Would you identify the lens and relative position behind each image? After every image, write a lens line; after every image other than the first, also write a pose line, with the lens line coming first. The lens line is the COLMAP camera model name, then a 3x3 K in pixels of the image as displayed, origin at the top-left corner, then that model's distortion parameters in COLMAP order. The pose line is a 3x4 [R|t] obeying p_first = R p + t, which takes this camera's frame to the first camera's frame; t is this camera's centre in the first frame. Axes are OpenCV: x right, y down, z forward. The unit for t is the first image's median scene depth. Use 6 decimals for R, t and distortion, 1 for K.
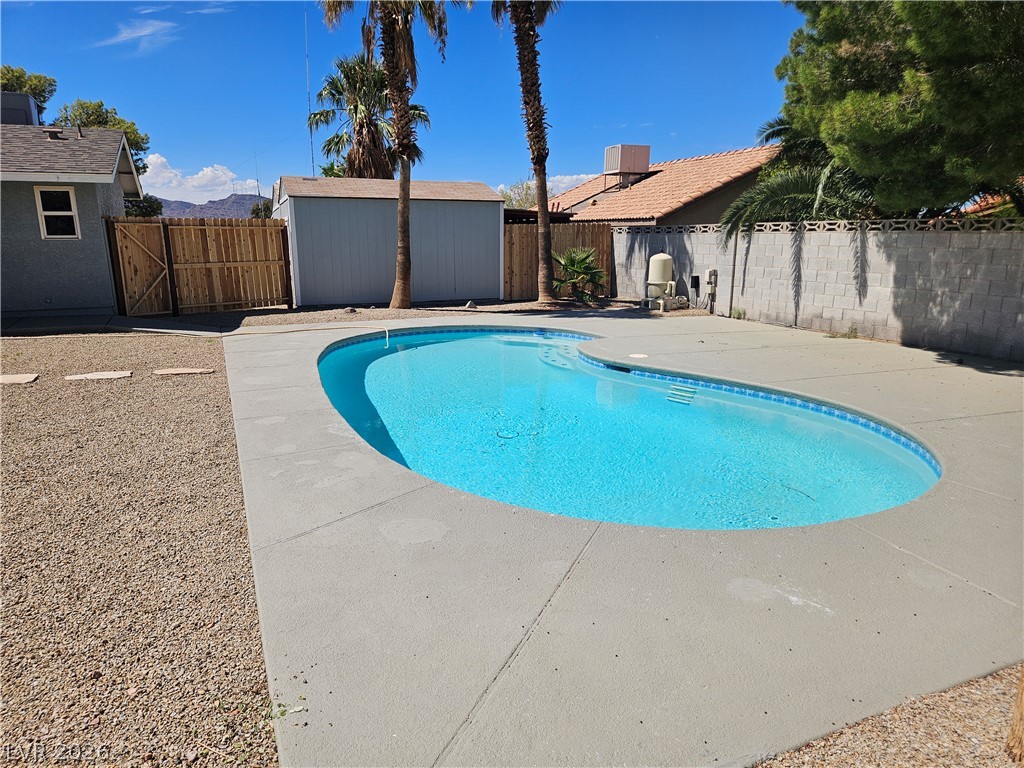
lens RADIAL K [[684.5, 0, 492.5], [0, 684.5, 392.0], [0, 0, 1]] dist [0.080865, -0.062905]
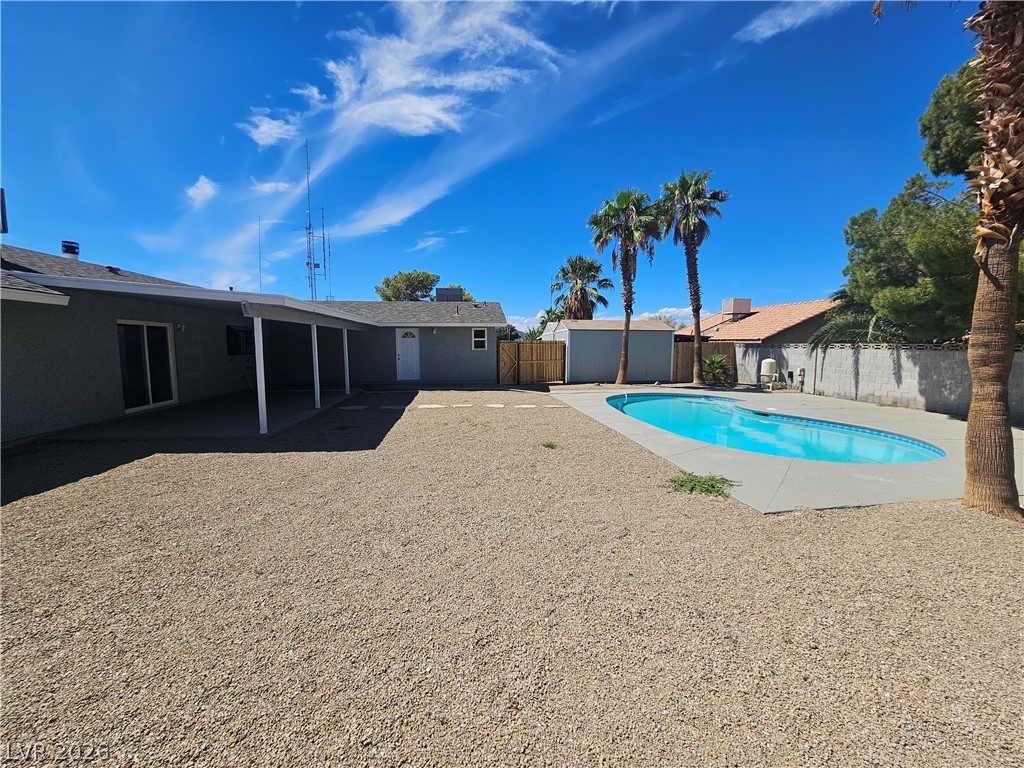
lens RADIAL K [[423.7, 0, 508.6], [0, 423.7, 386.1], [0, 0, 1]] dist [-0.002736, -0.000201]
pose [[0.966867, 0.029487, -0.253573, -0.145414], [-0.061186, 0.991121, -0.118048, 0.049432], [0.247840, 0.129651, 0.960086, -0.258284]]
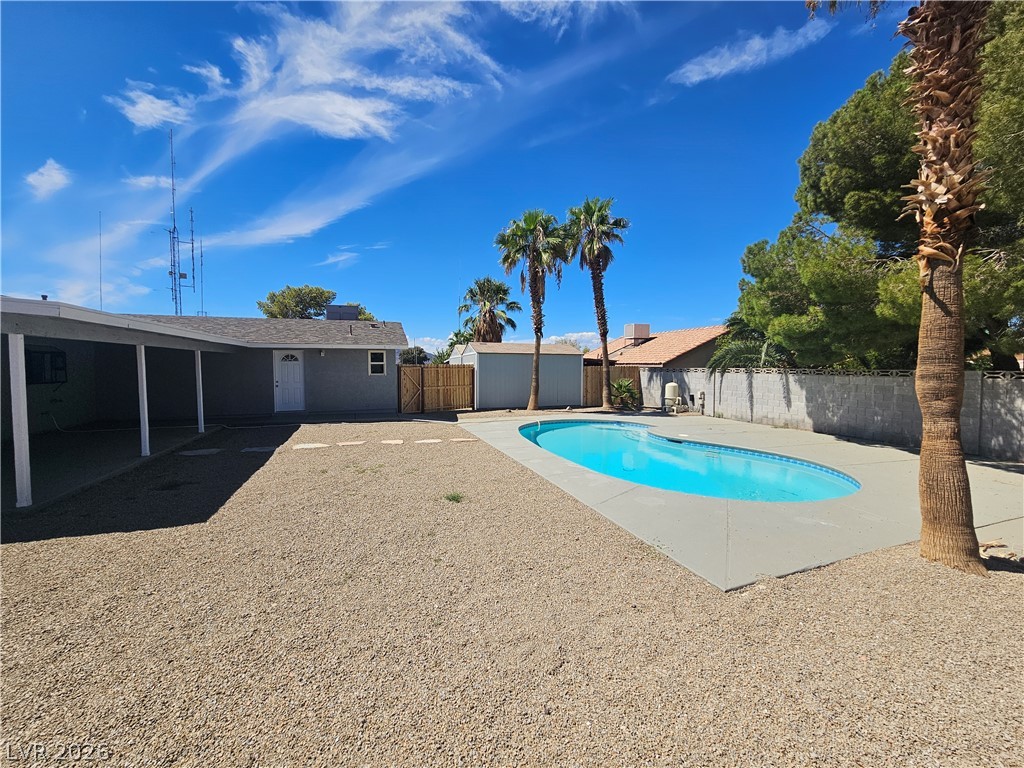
lens RADIAL K [[423.7, 0, 508.6], [0, 423.7, 386.1], [0, 0, 1]] dist [-0.002736, -0.000201]
pose [[0.998898, 0.006811, -0.046448, -0.154746], [-0.014945, 0.984079, -0.177102, 0.020804], [0.044502, 0.177601, 0.983096, -0.161391]]
